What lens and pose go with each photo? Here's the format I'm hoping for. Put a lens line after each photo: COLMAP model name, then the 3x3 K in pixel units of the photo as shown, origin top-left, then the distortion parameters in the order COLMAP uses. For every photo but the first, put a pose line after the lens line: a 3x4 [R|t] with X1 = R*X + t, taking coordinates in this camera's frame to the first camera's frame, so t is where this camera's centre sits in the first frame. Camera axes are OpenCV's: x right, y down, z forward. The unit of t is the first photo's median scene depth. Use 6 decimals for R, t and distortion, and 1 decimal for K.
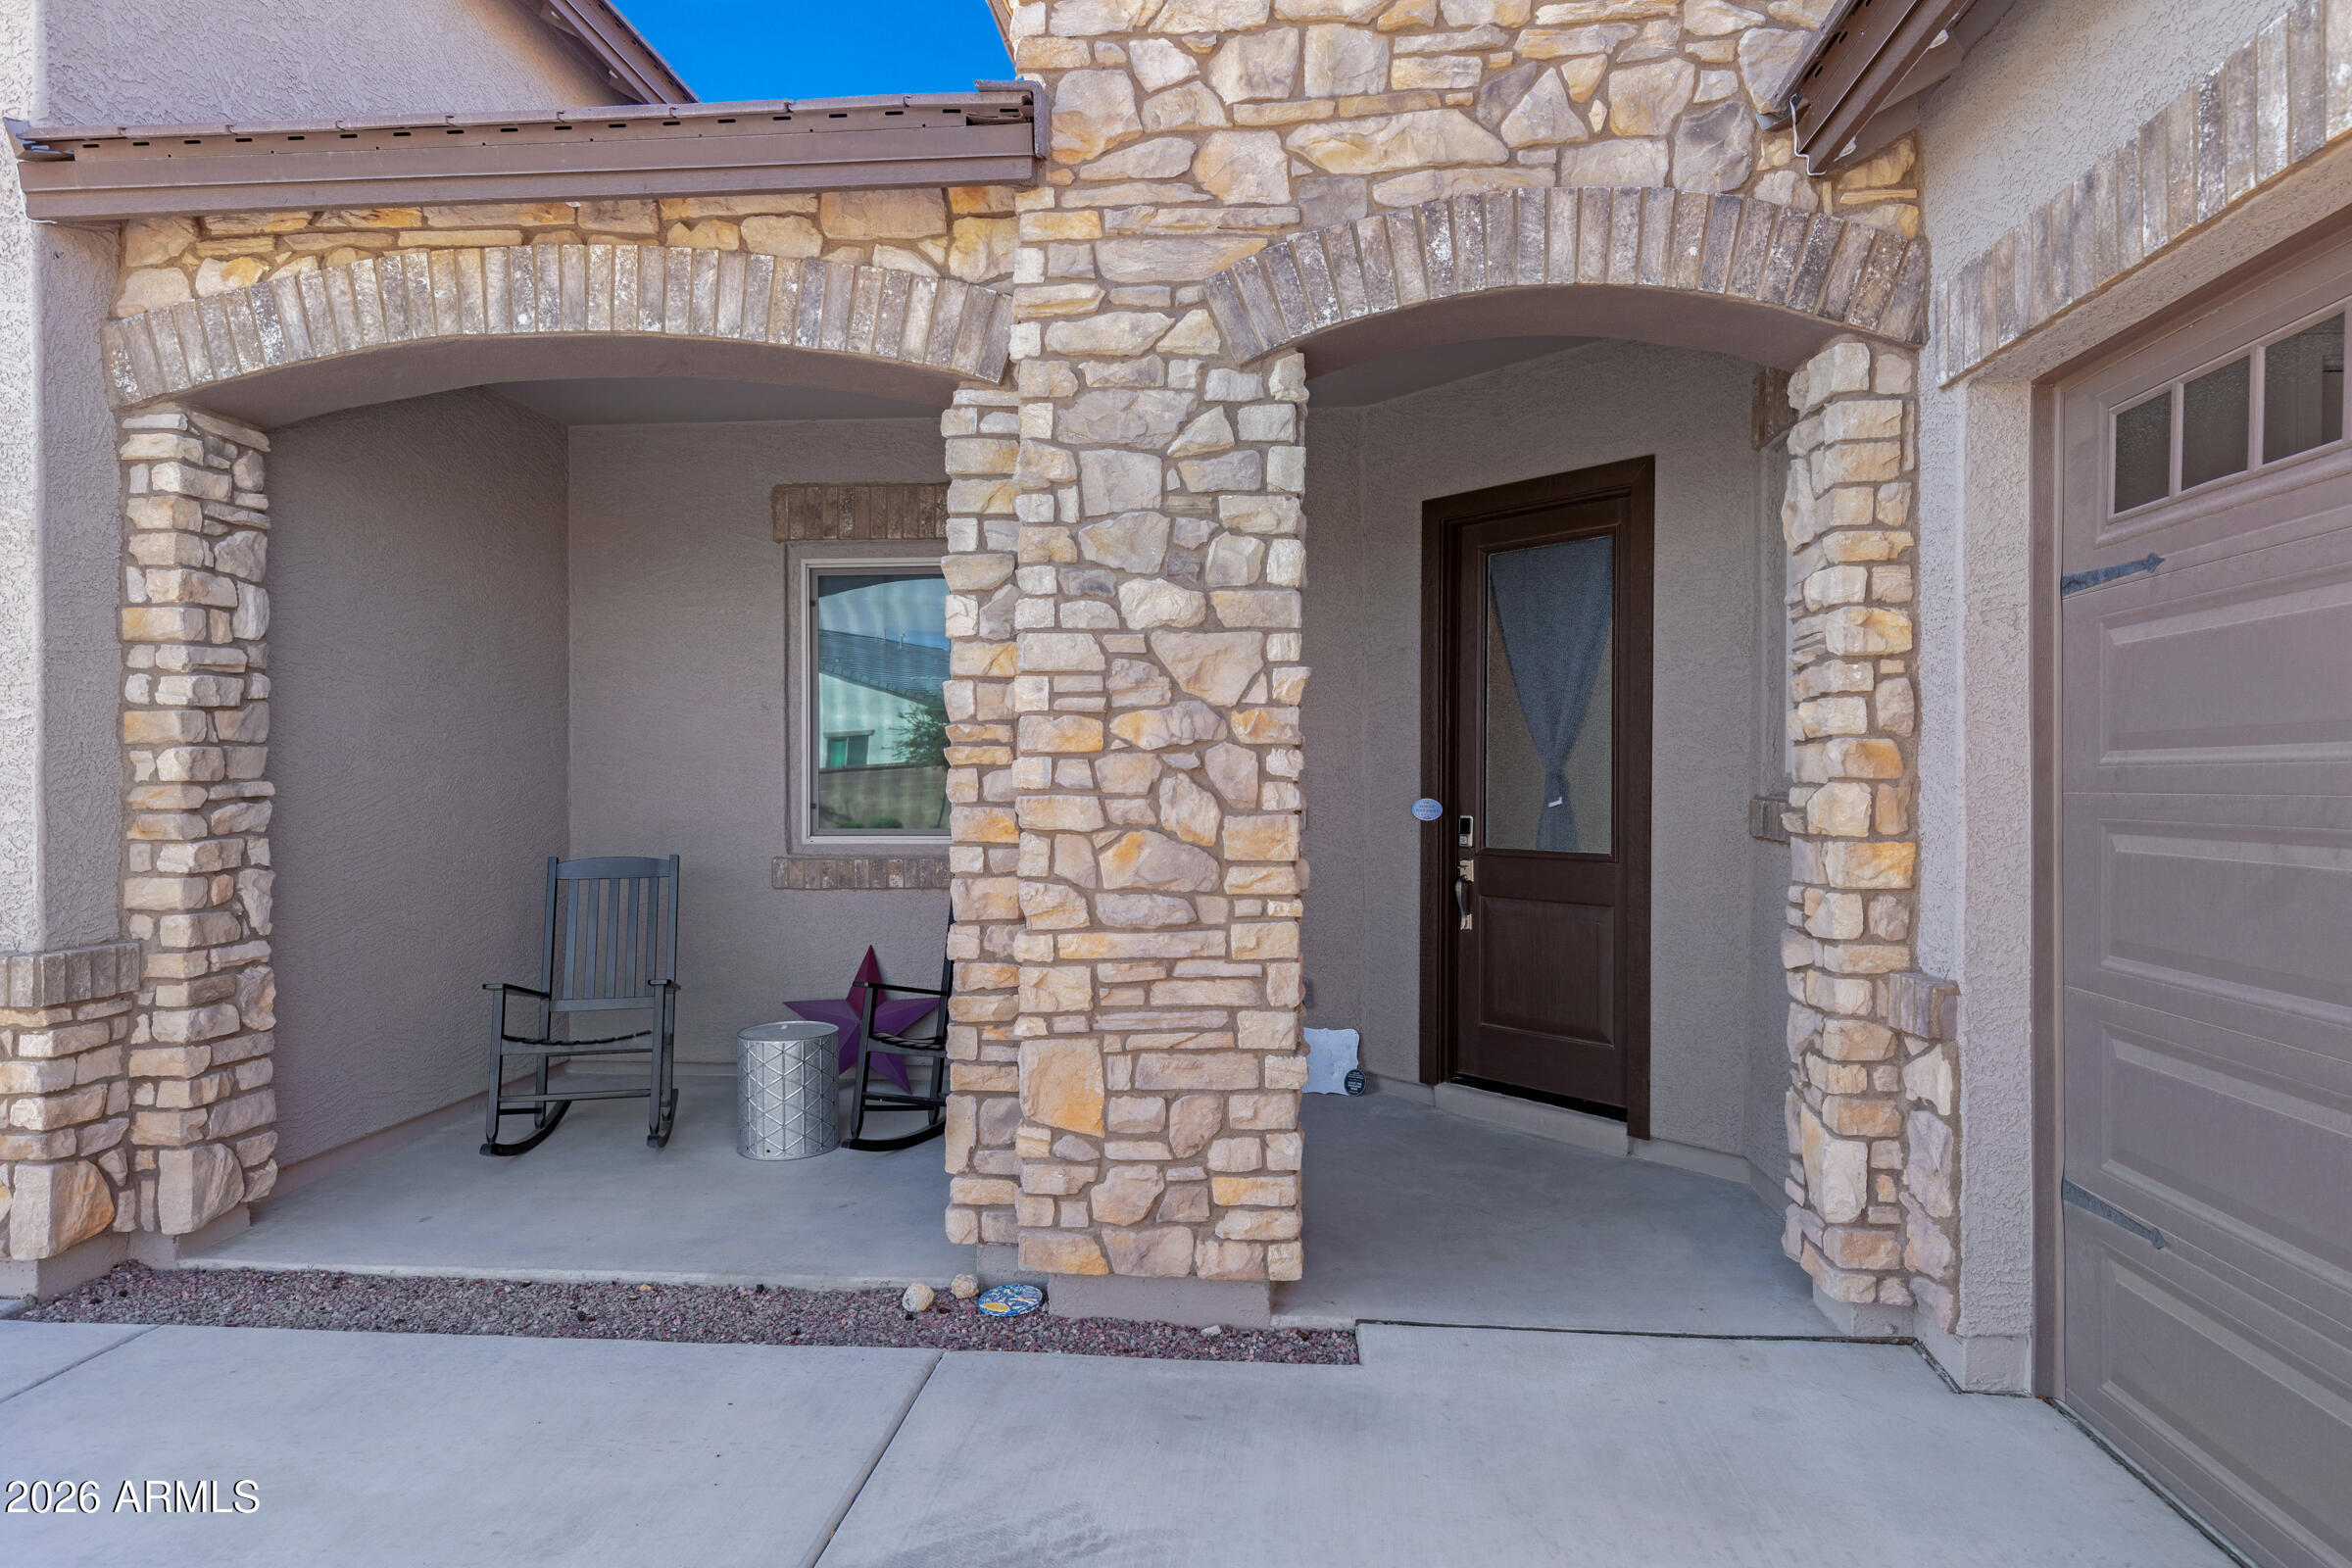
lens RADIAL K [[1401.8, 0, 1167.3], [0, 1401.8, 780.8], [0, 0, 1]] dist [0.016874, -0.001522]
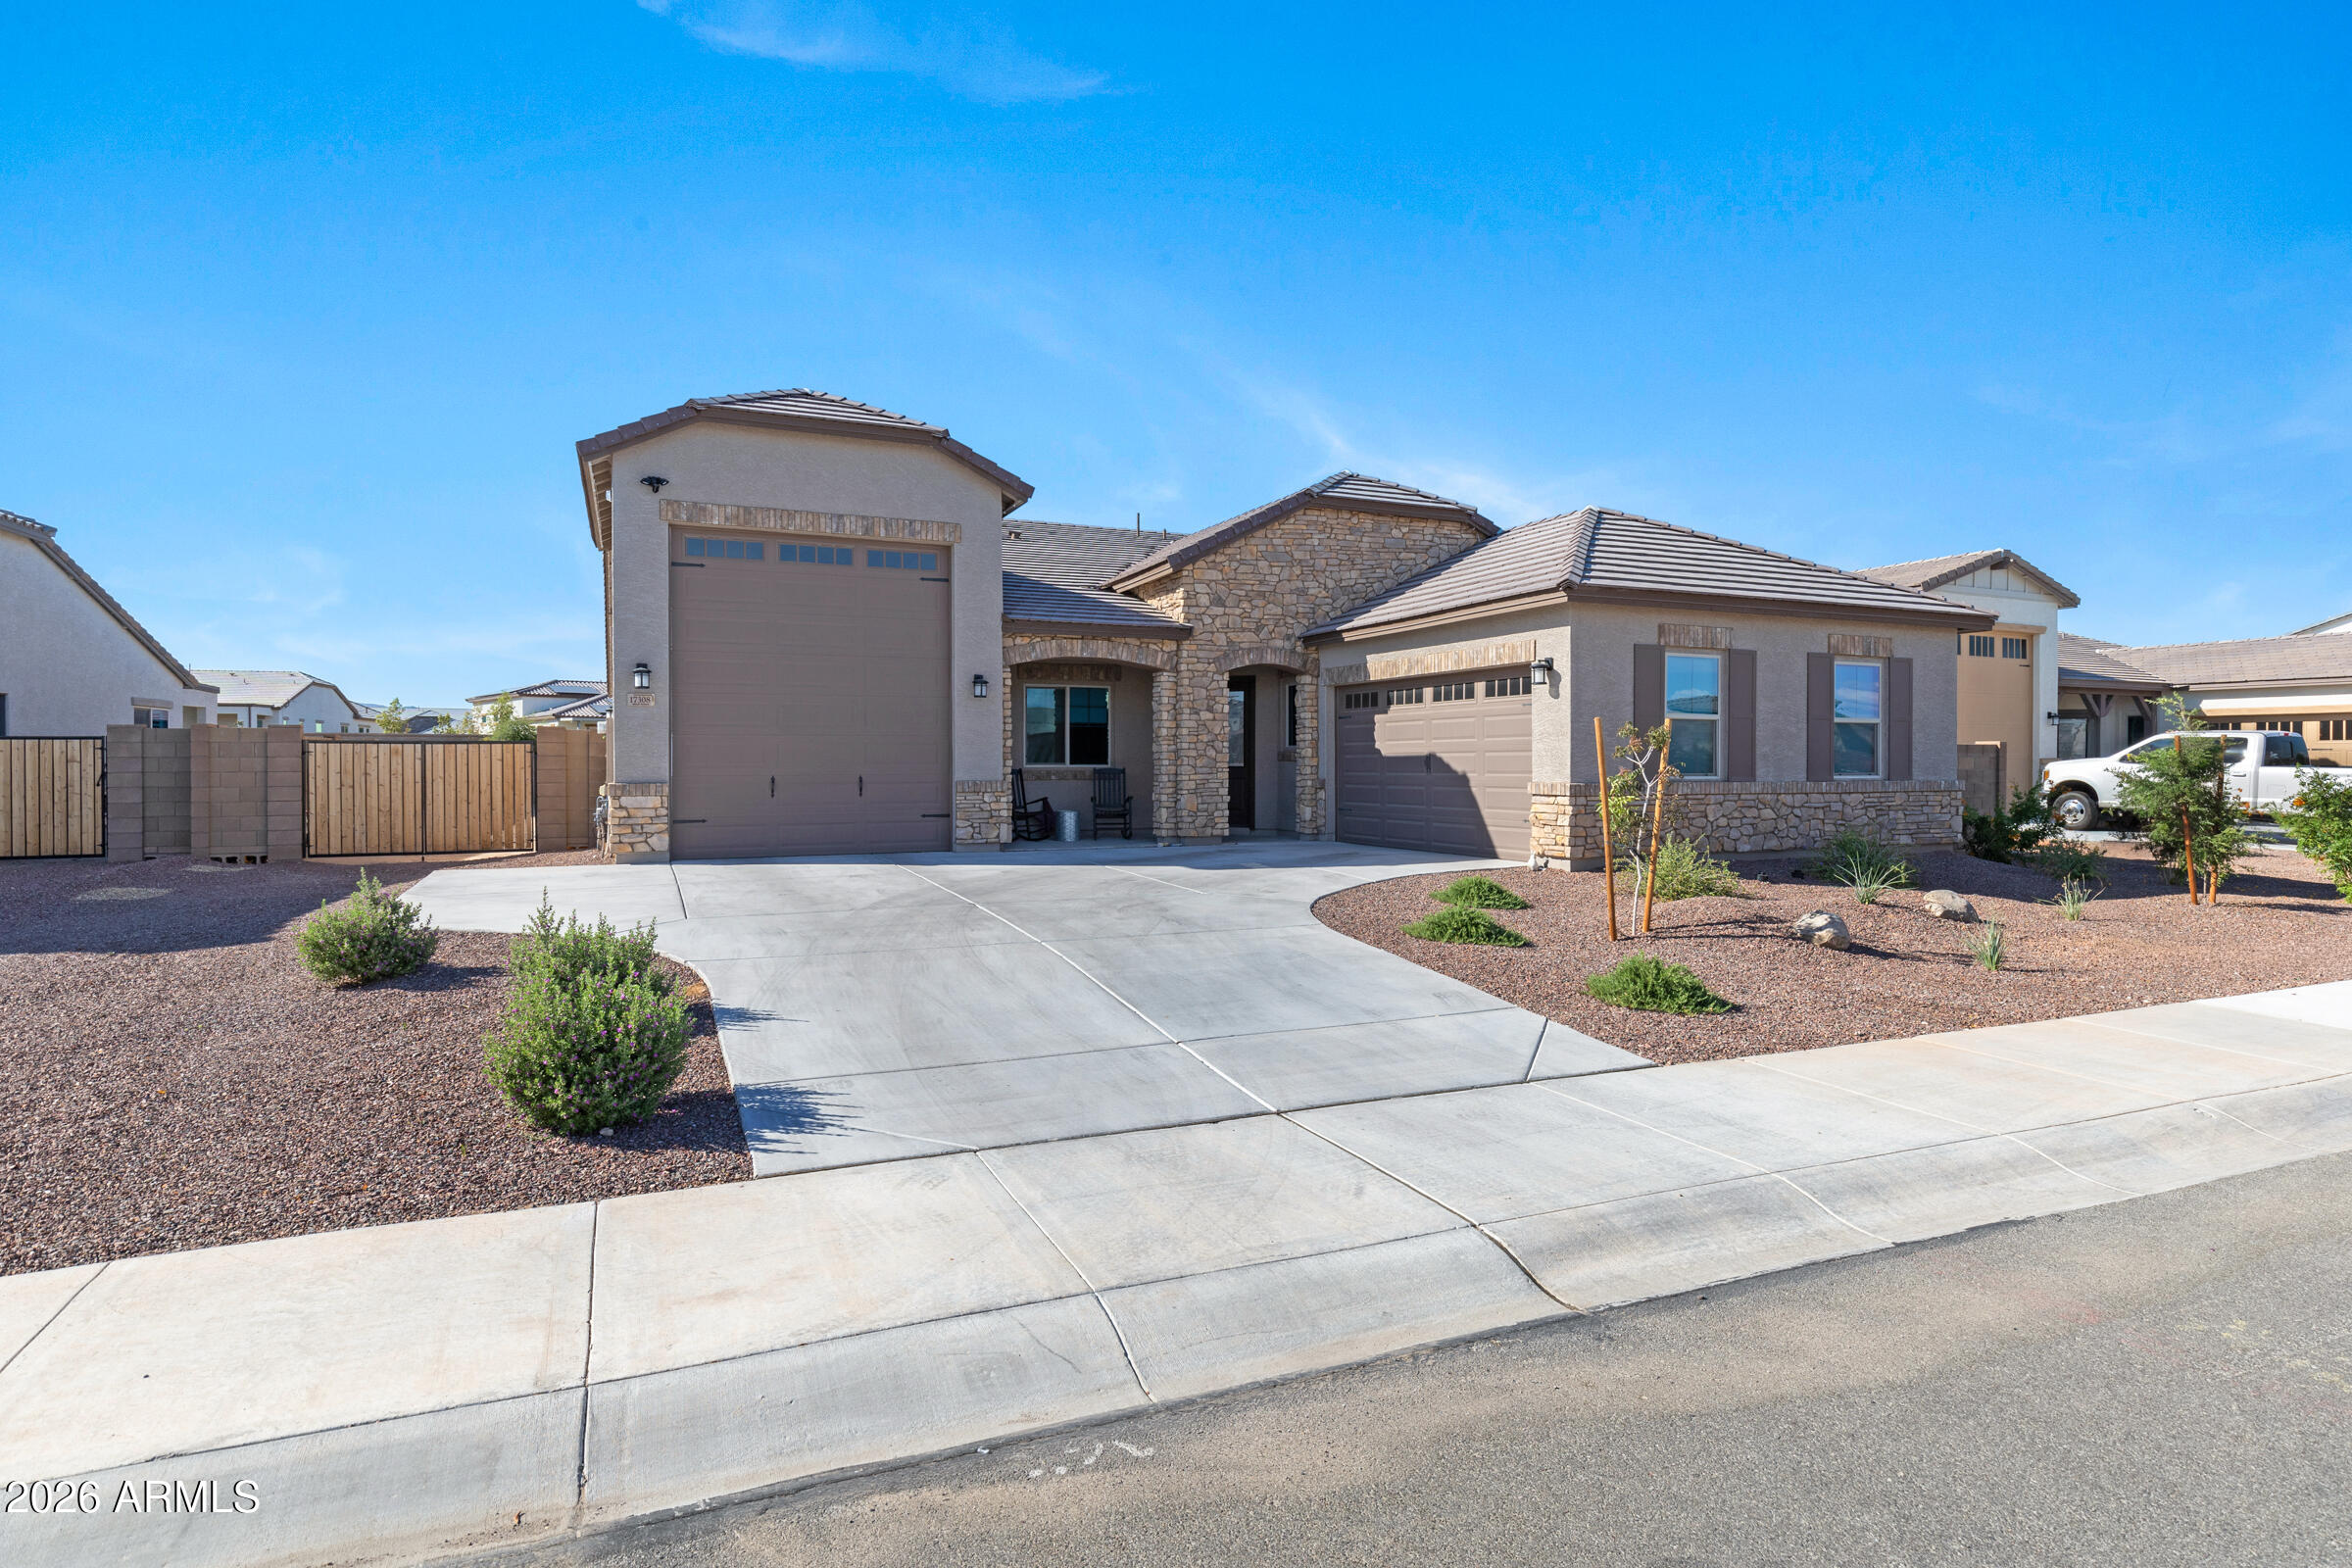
lens RADIAL K [[1248.9, 0, 1212.3], [0, 1248.9, 776.9], [0, 0, 1]] dist [-0.001270, -0.002191]
pose [[0.856891, -0.008252, 0.515432, -2.559608], [0.003235, 0.999938, 0.010631, 0.065450], [-0.515488, -0.007442, 0.856864, -3.286144]]
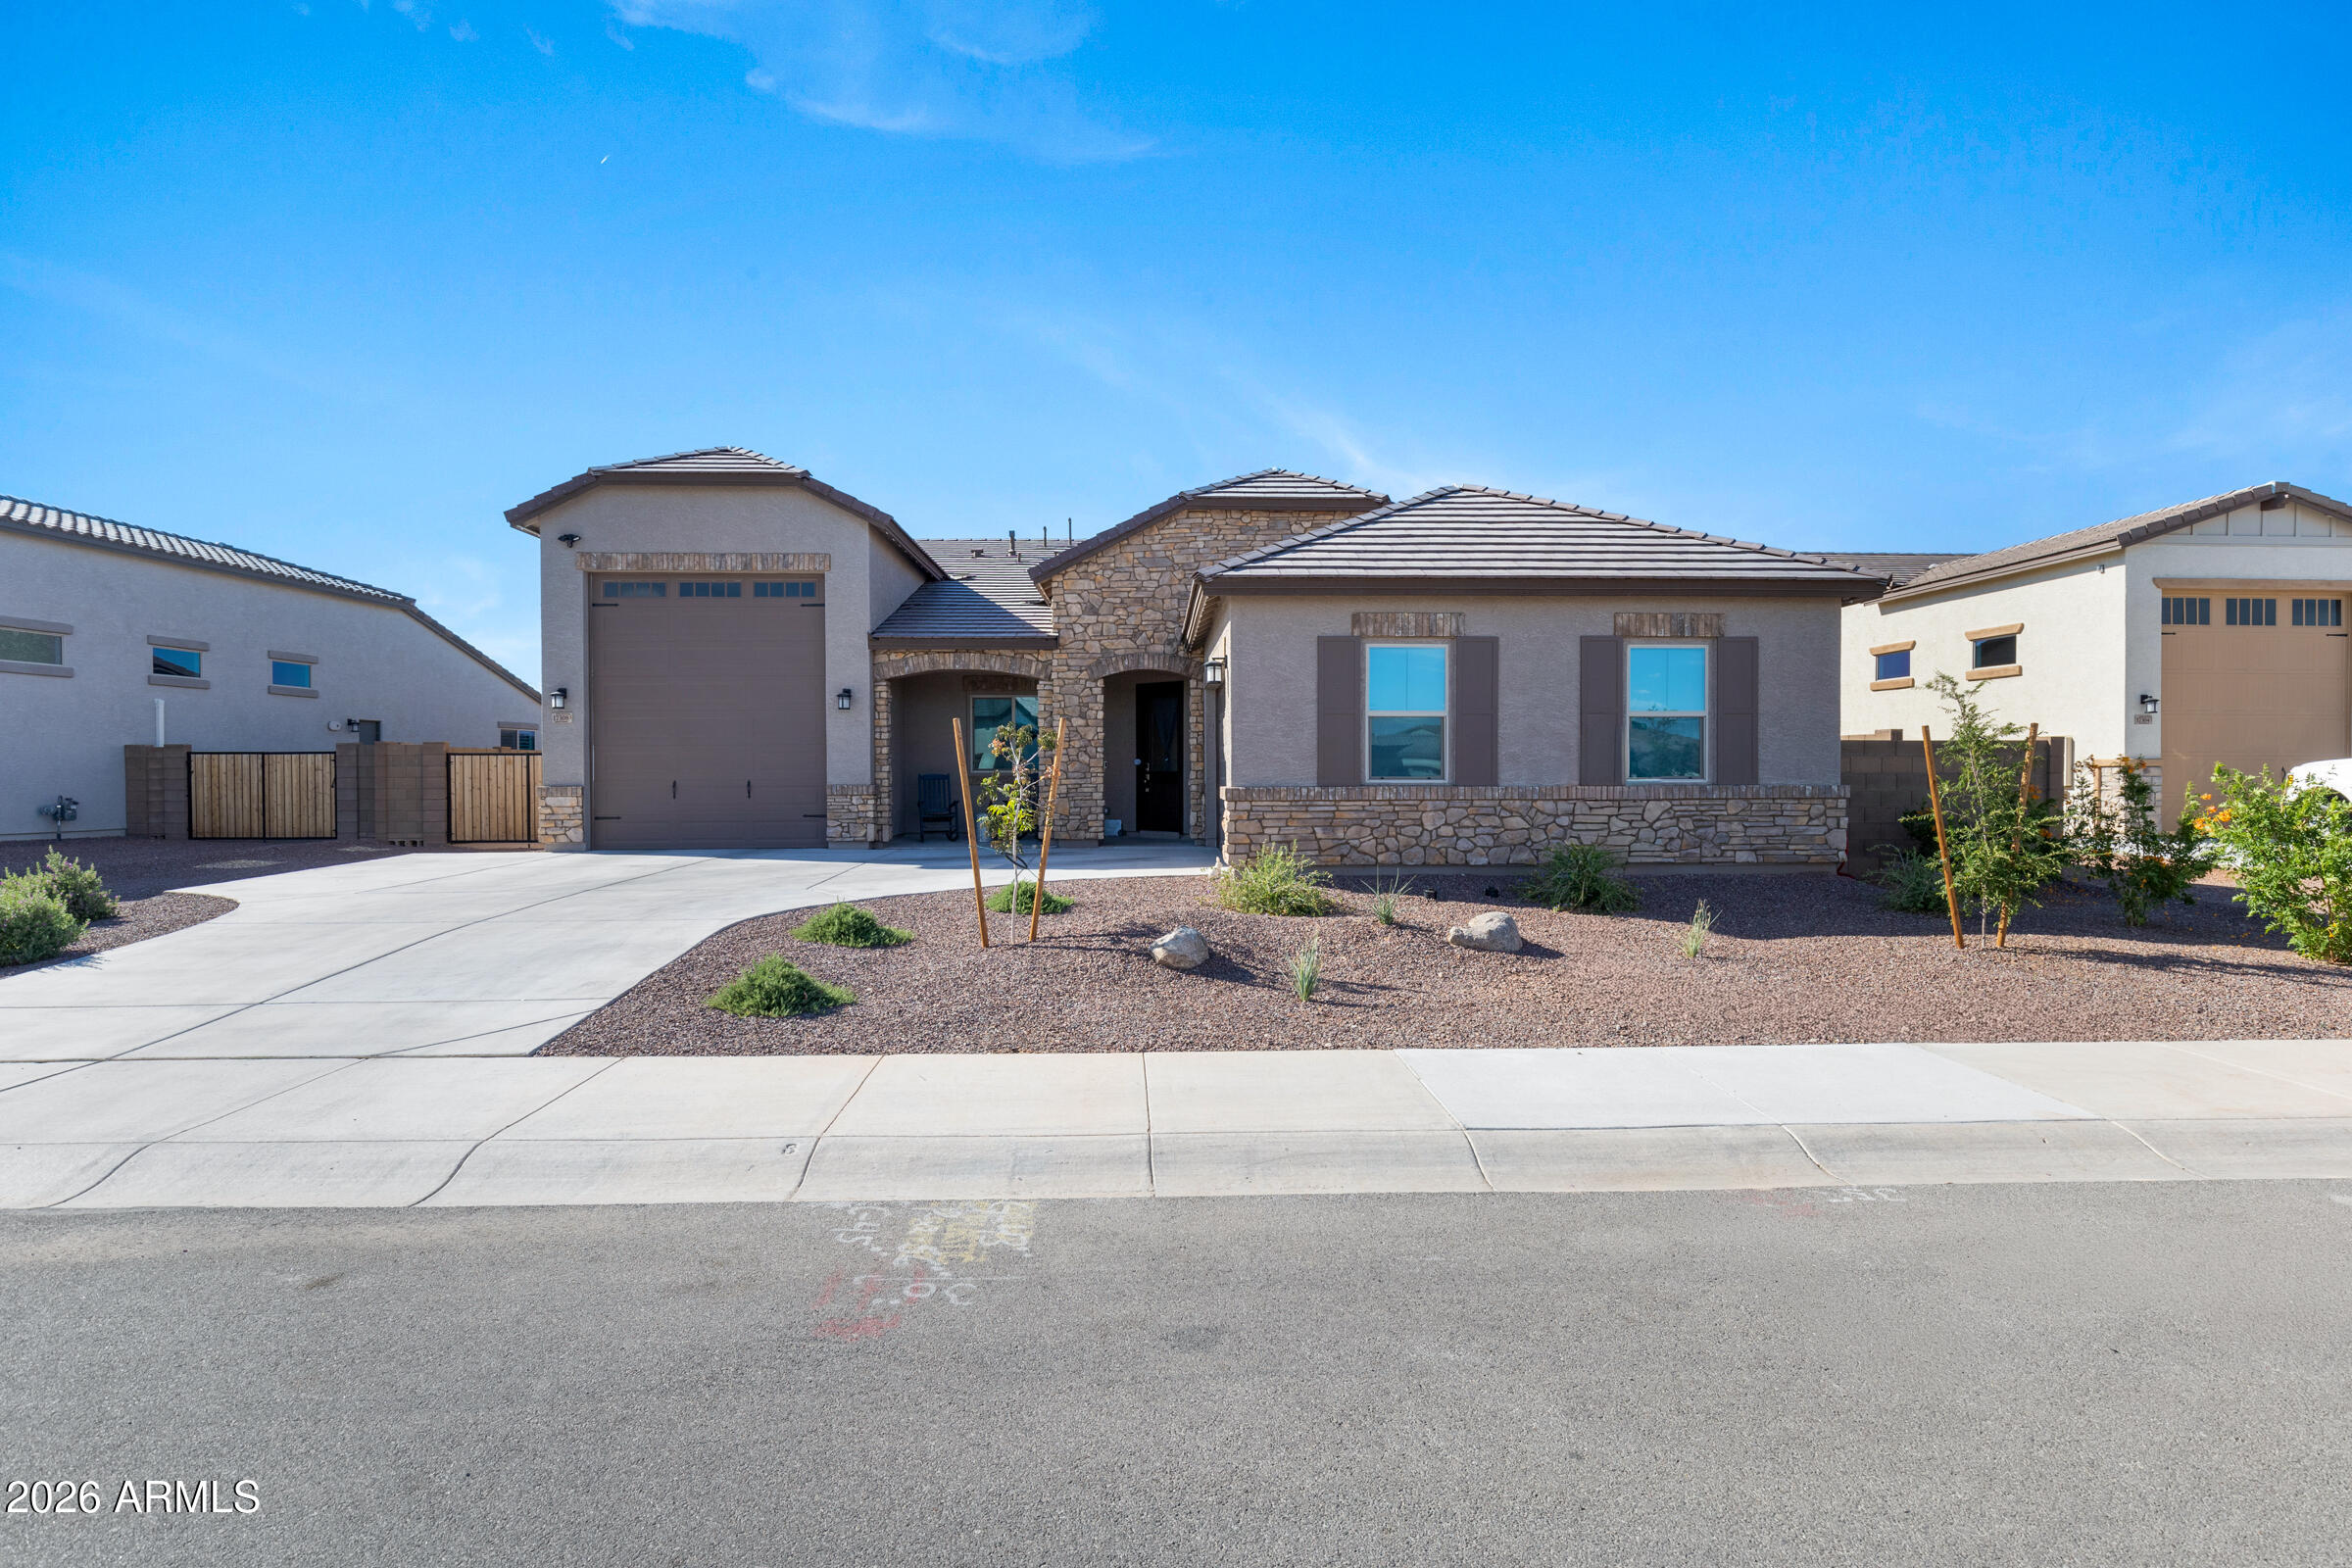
lens RADIAL K [[1248.9, 0, 1195.7], [0, 1248.9, 782.3], [0, 0, 1]] dist [-0.001270, -0.002191]
pose [[0.988615, -0.006481, 0.150324, -0.302216], [0.005580, 0.999964, 0.006414, 0.091592], [-0.150361, -0.005502, 0.988616, -4.140161]]
